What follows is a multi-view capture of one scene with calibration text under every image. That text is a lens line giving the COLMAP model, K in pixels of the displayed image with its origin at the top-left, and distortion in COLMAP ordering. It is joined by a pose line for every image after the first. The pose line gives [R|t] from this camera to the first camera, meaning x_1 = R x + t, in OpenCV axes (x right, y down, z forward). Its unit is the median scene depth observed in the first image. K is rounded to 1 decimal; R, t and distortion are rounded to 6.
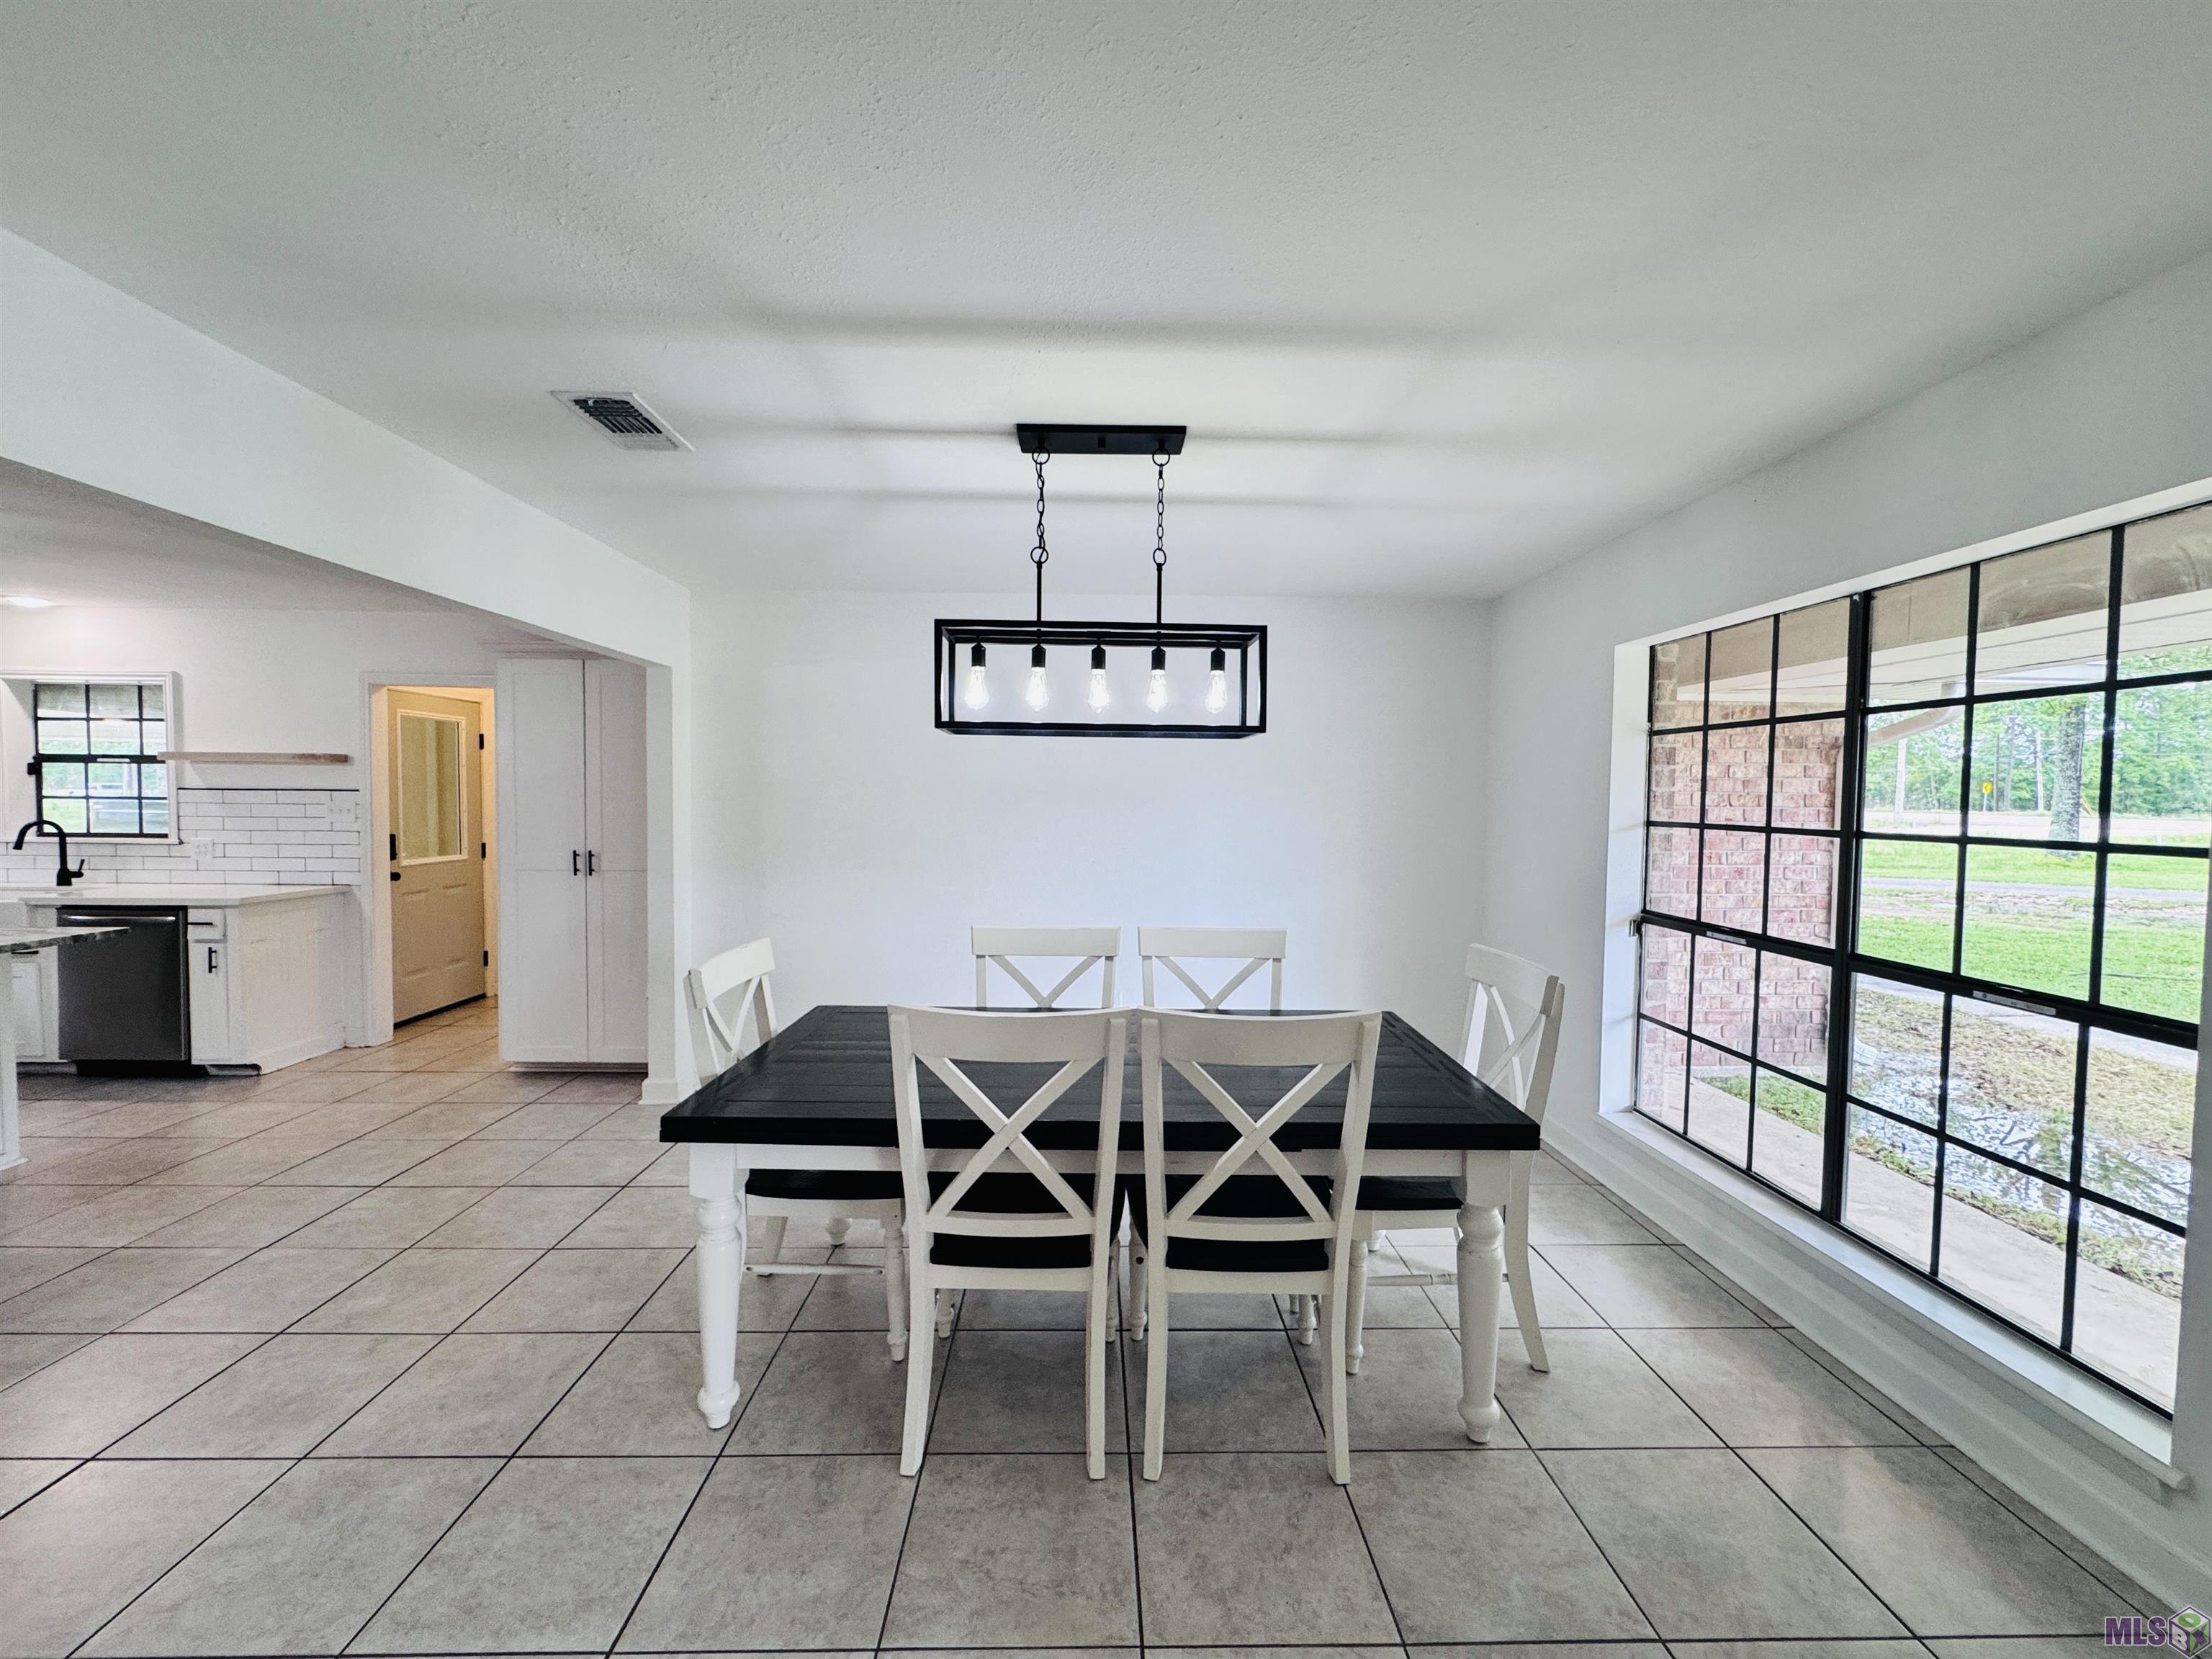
lens RADIAL K [[881.7, 0, 1106.0], [0, 881.7, 829.5], [0, 0, 1]] dist [-0.000862, -0.000519]
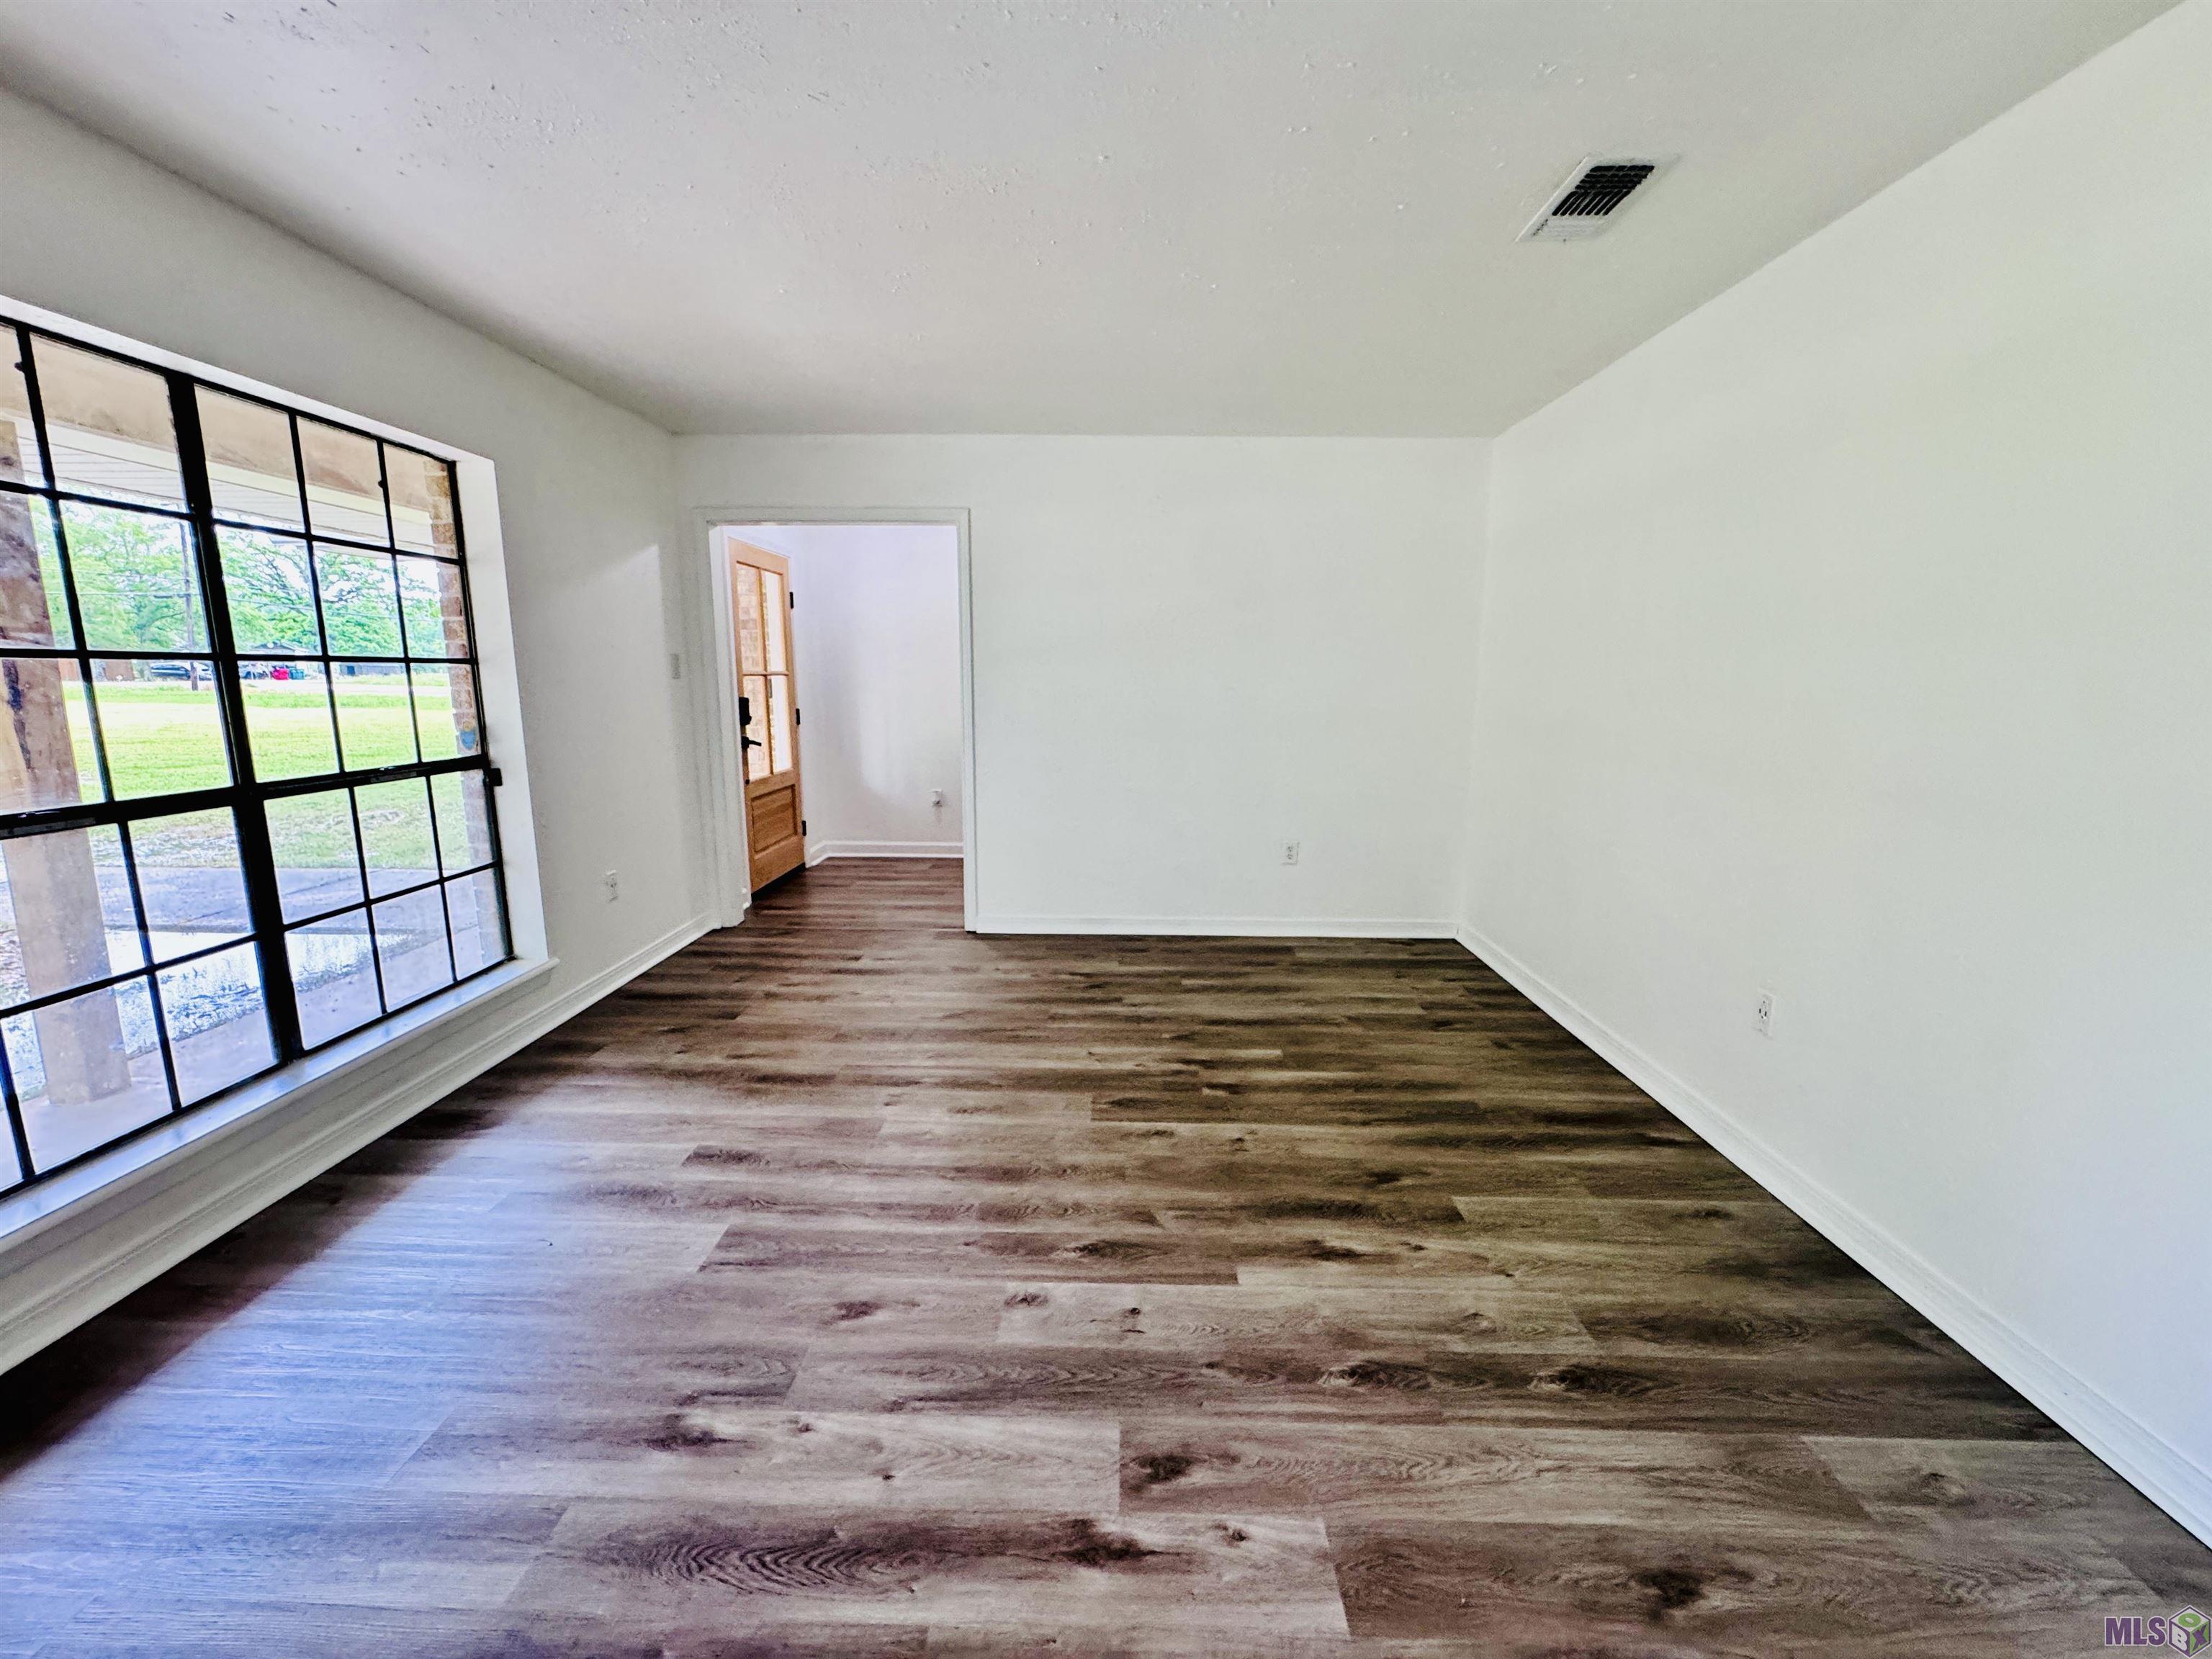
lens RADIAL K [[881.7, 0, 1106.0], [0, 881.7, 829.5], [0, 0, 1]] dist [-0.000862, -0.000519]
pose [[-0.999534, -0.018693, 0.024132, -0.098068], [-0.013115, 0.976860, 0.213477, -0.027551], [-0.027564, 0.213061, -0.976650, 1.922088]]
